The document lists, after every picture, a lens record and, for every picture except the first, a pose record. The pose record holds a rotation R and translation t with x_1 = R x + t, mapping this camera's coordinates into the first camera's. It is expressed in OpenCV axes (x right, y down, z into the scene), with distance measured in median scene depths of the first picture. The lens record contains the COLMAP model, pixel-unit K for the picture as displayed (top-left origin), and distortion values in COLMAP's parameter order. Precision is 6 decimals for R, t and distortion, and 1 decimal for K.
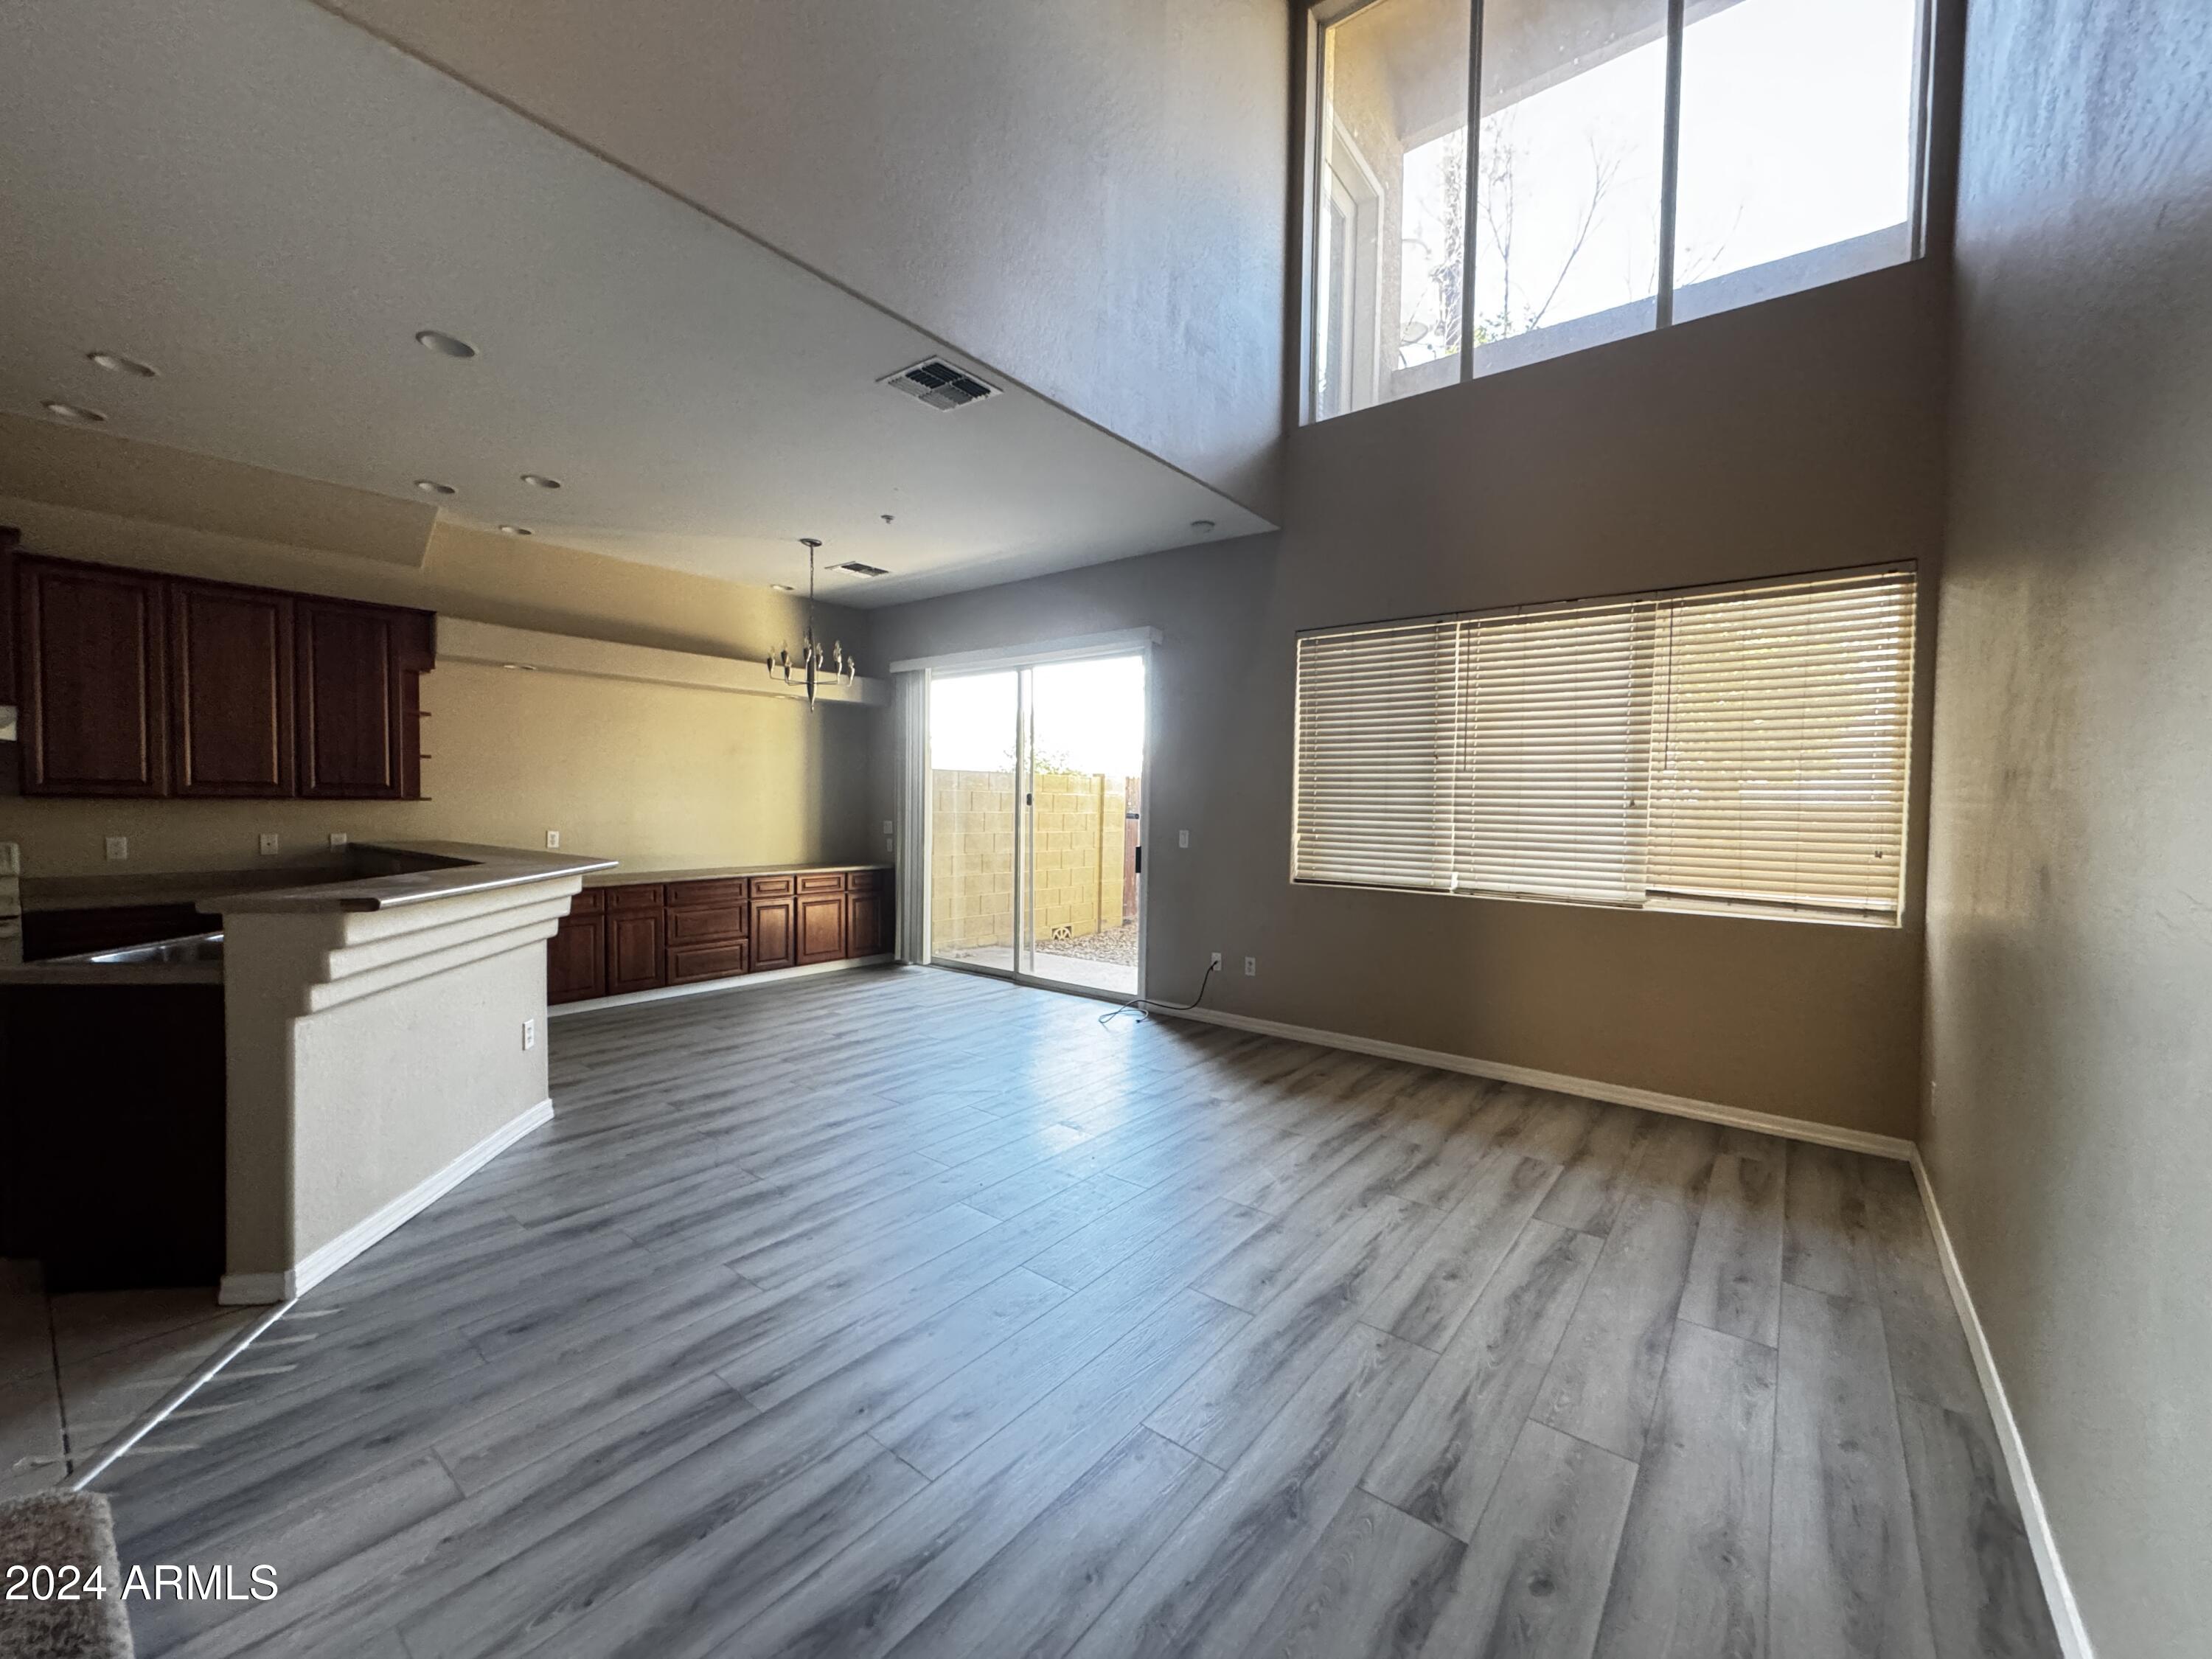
lens RADIAL K [[880.5, 0, 1106.0], [0, 880.5, 829.5], [0, 0, 1]] dist [-0.001489, -0.000117]
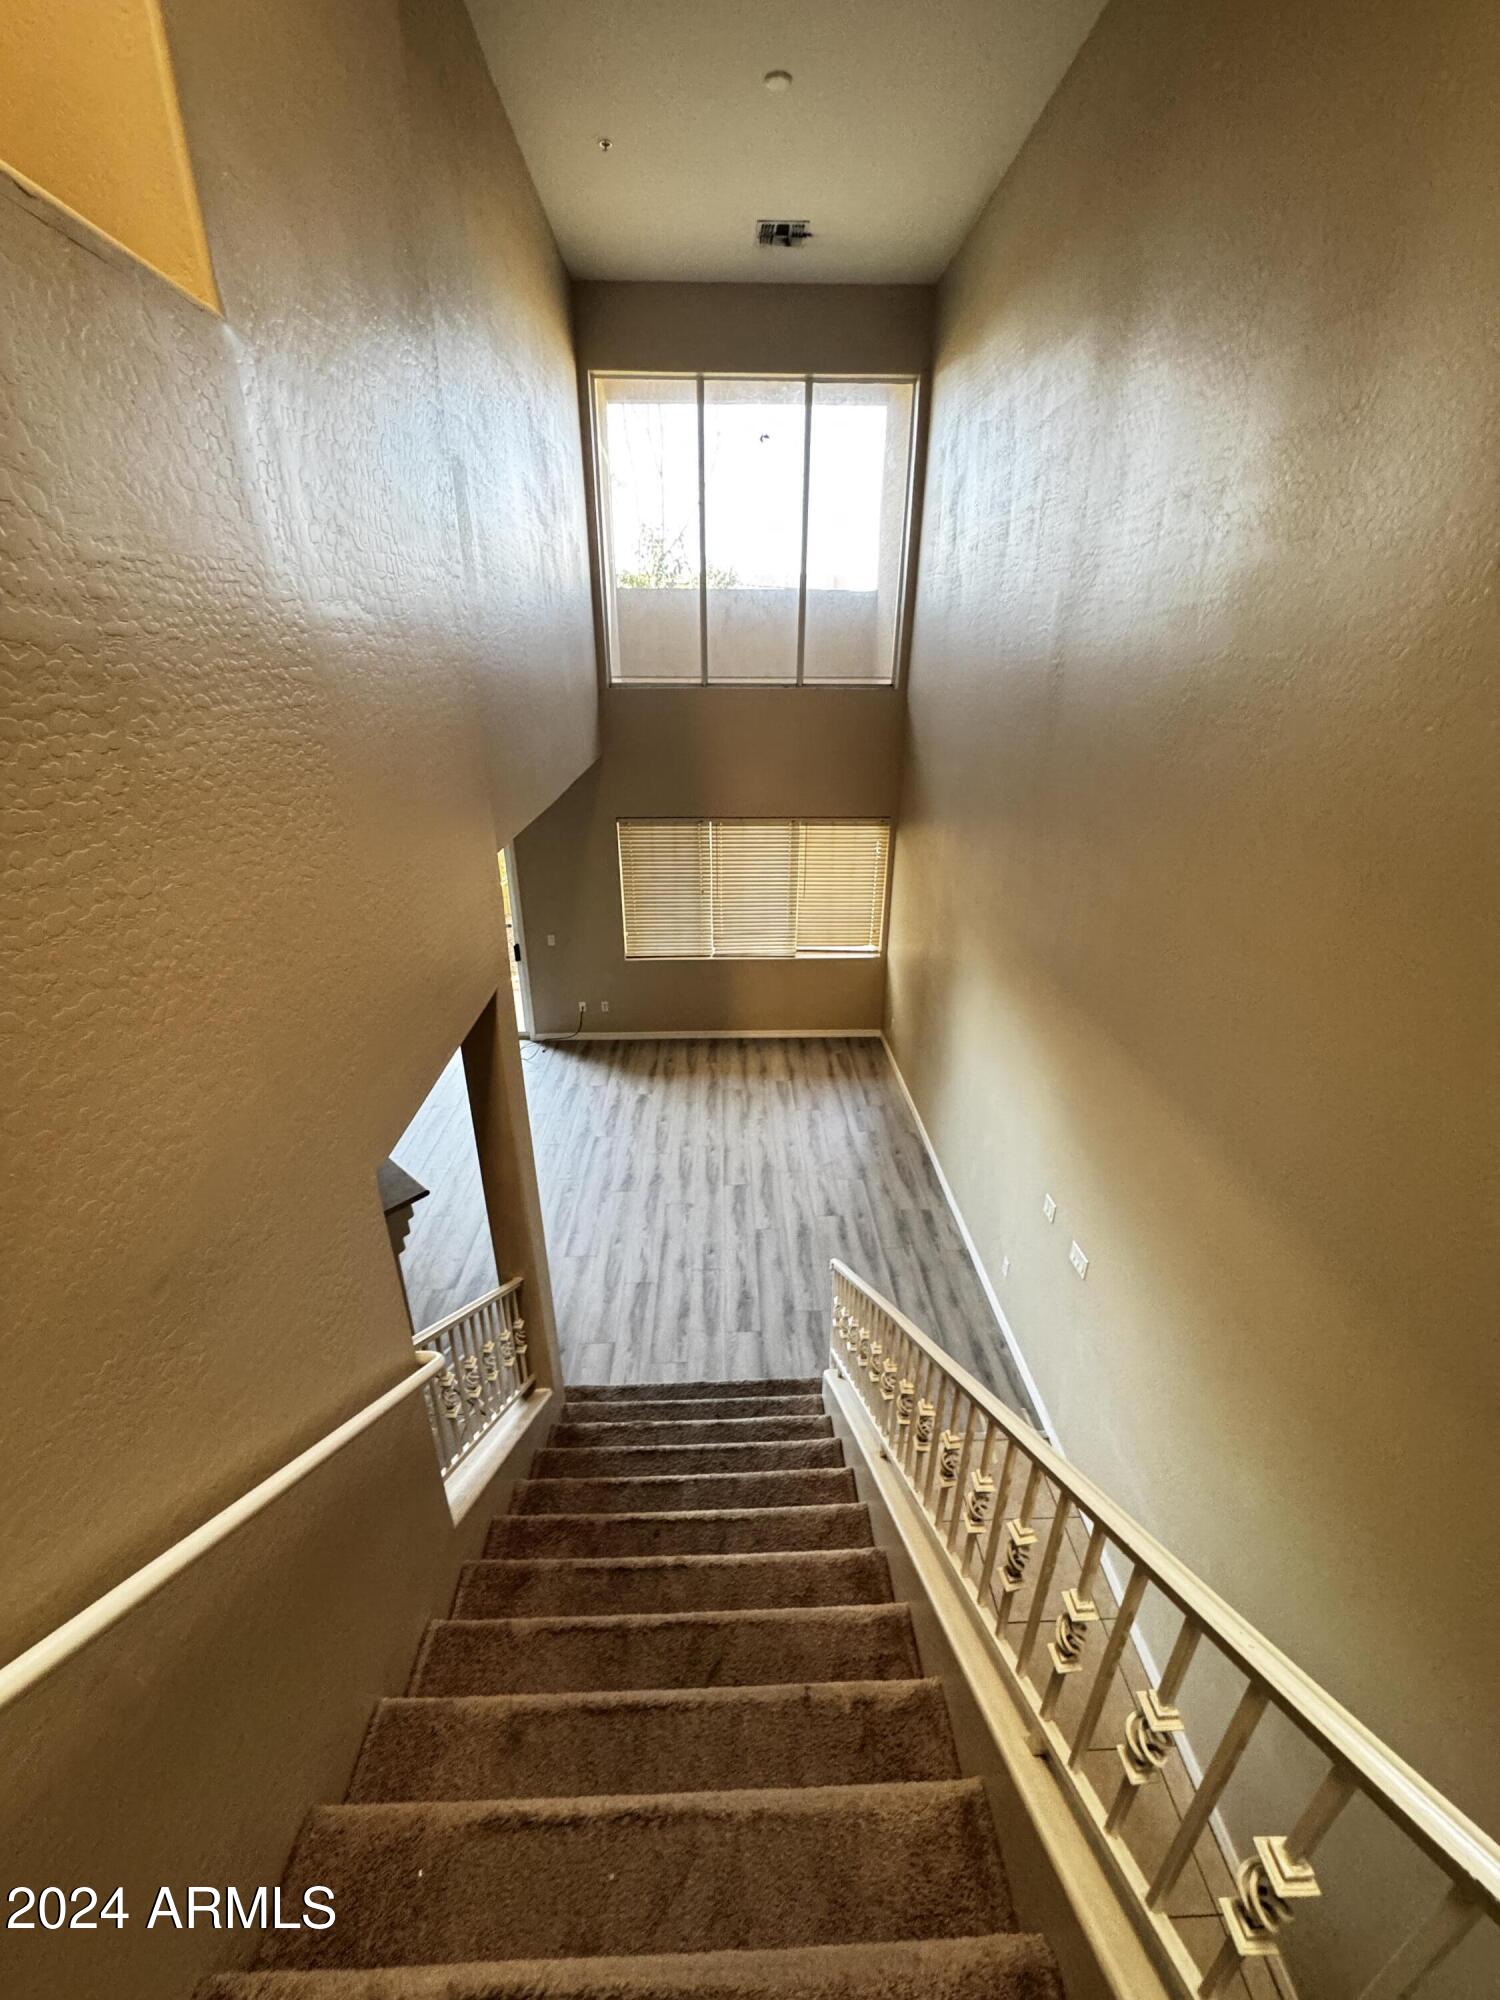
lens RADIAL K [[796.1, 0, 750.0], [0, 796.1, 1000.0], [0, 0, 1]] dist [-0.001489, -0.000117]
pose [[0.761202, -0.272236, 0.588607, -0.809505], [0.030013, 0.921440, 0.387359, -0.685437], [-0.647819, -0.277193, 0.709573, -0.464504]]
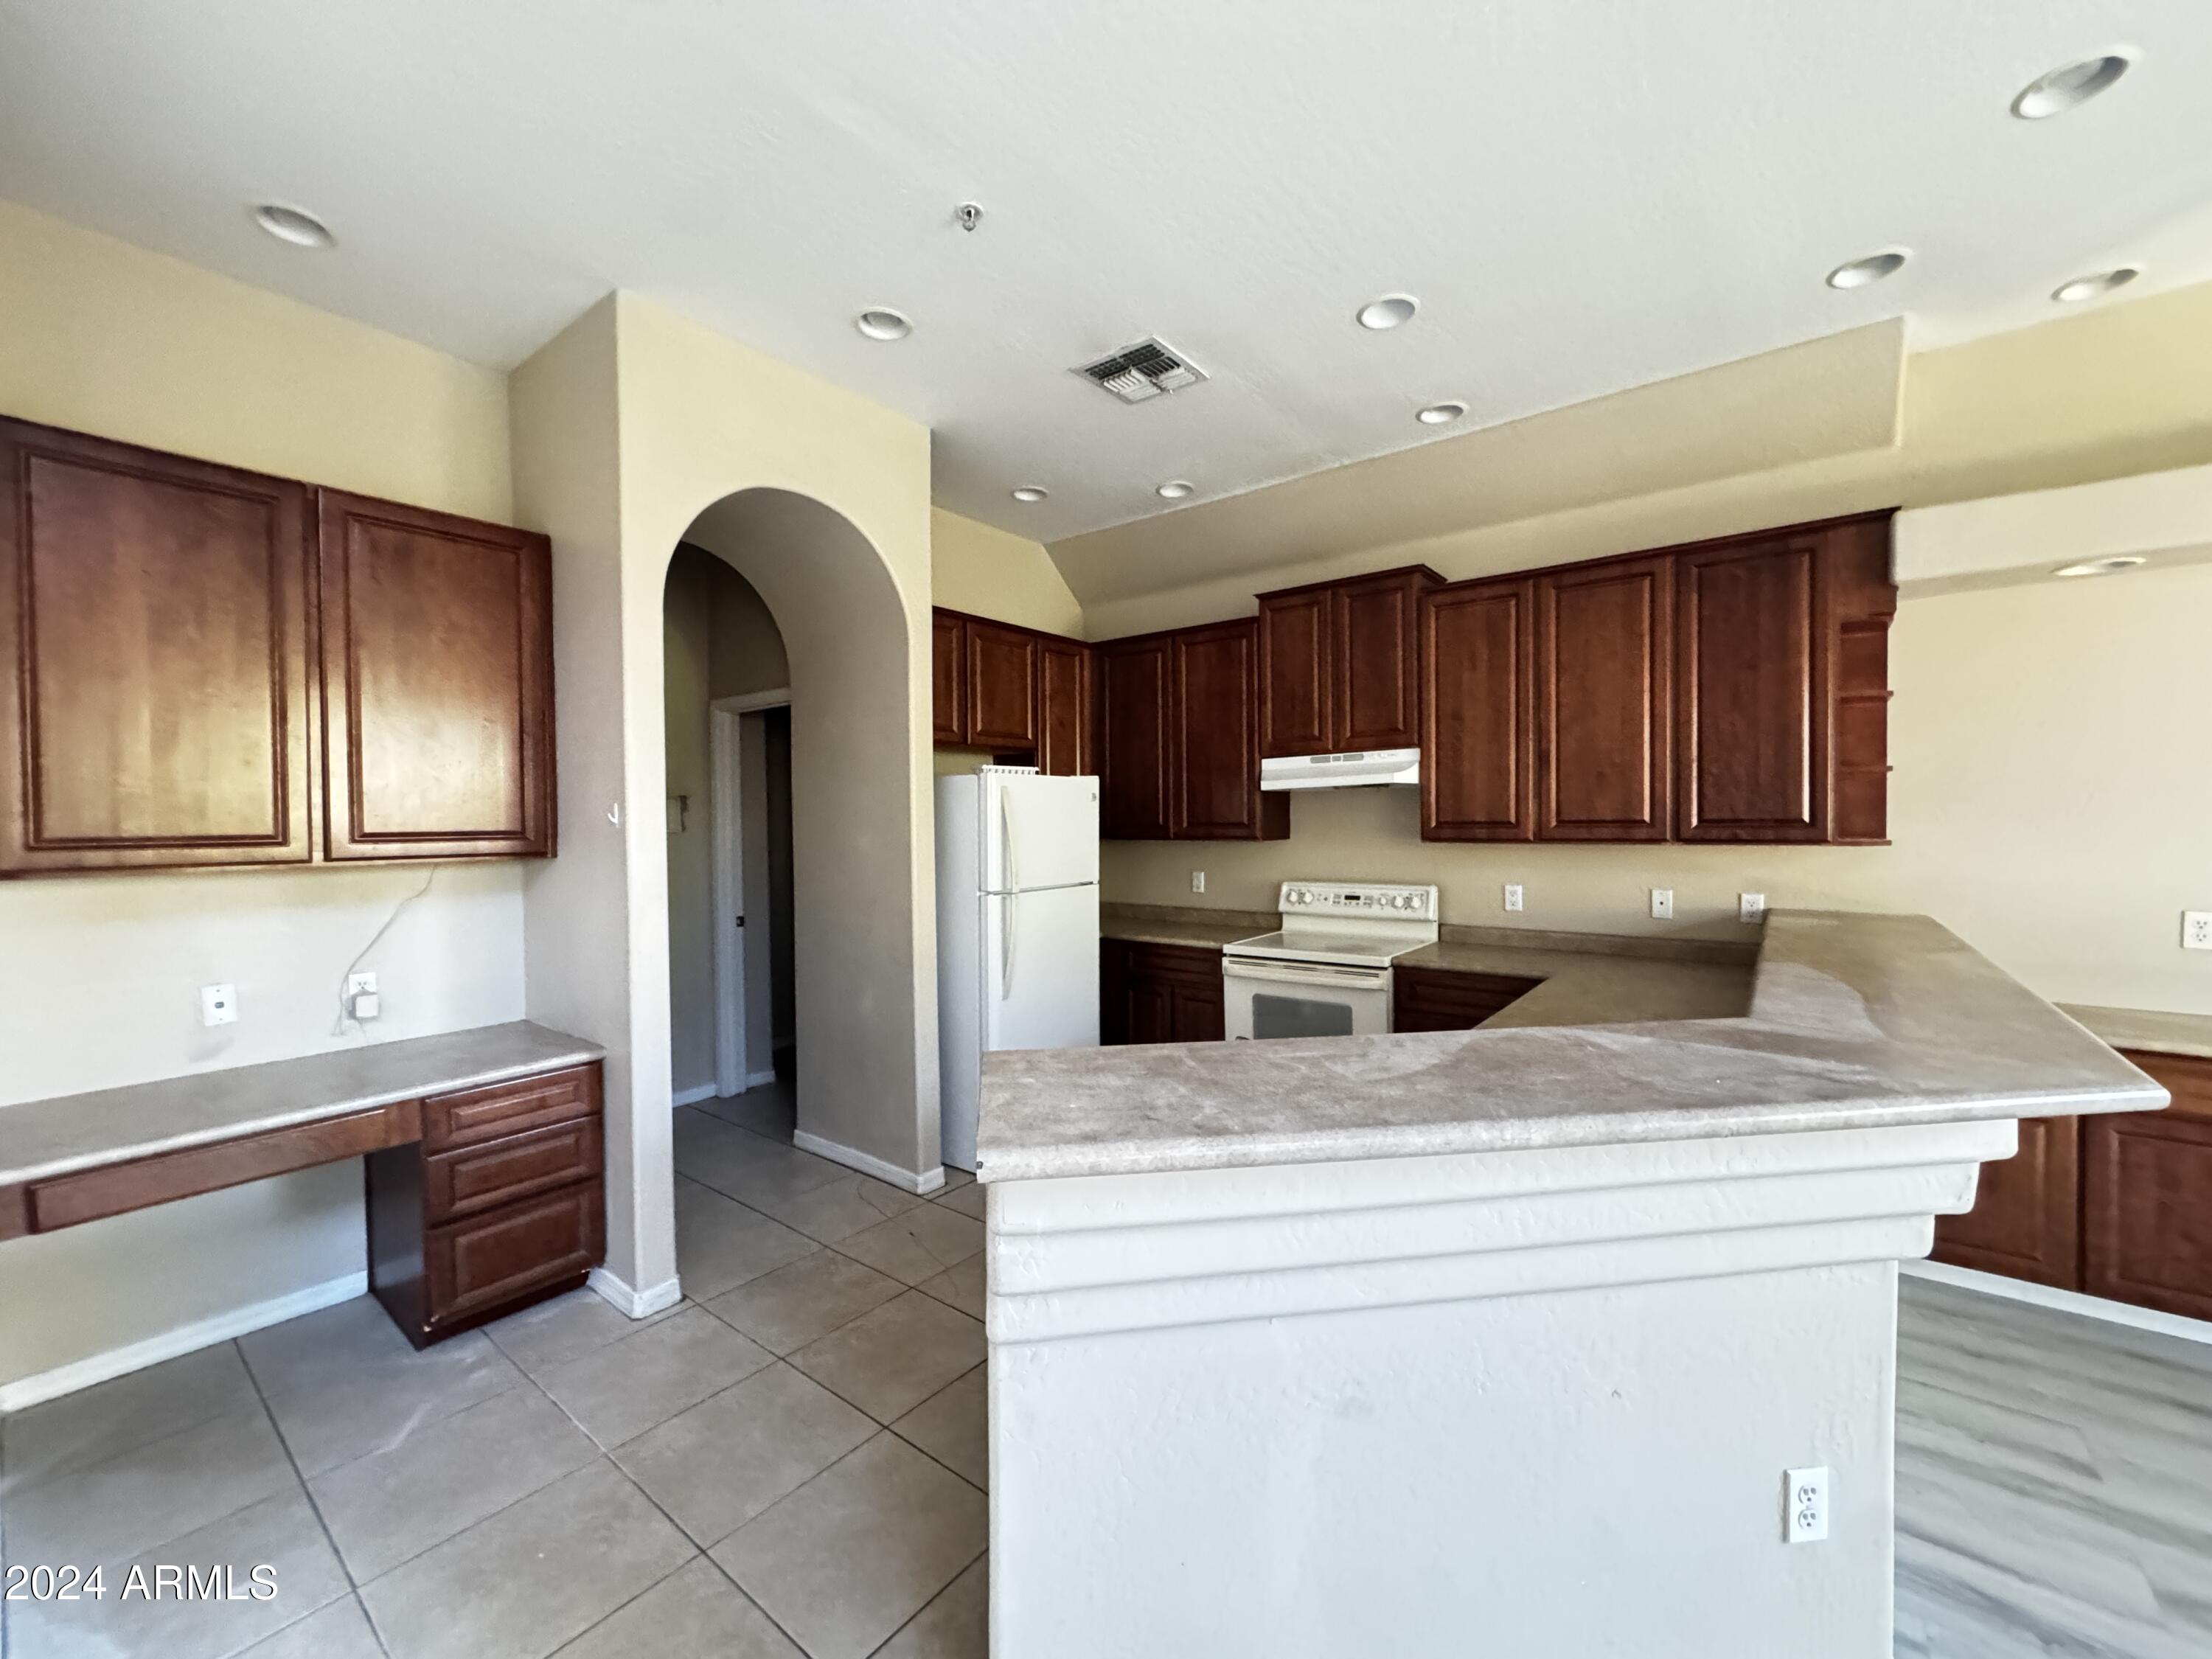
lens RADIAL K [[880.5, 0, 1106.0], [0, 880.5, 829.5], [0, 0, 1]] dist [-0.001489, -0.000117]
pose [[0.008451, -0.000091, -0.999964, -0.288774], [-0.023521, 0.999723, -0.000289, -0.043603], [0.999688, 0.023523, 0.008446, 0.683583]]
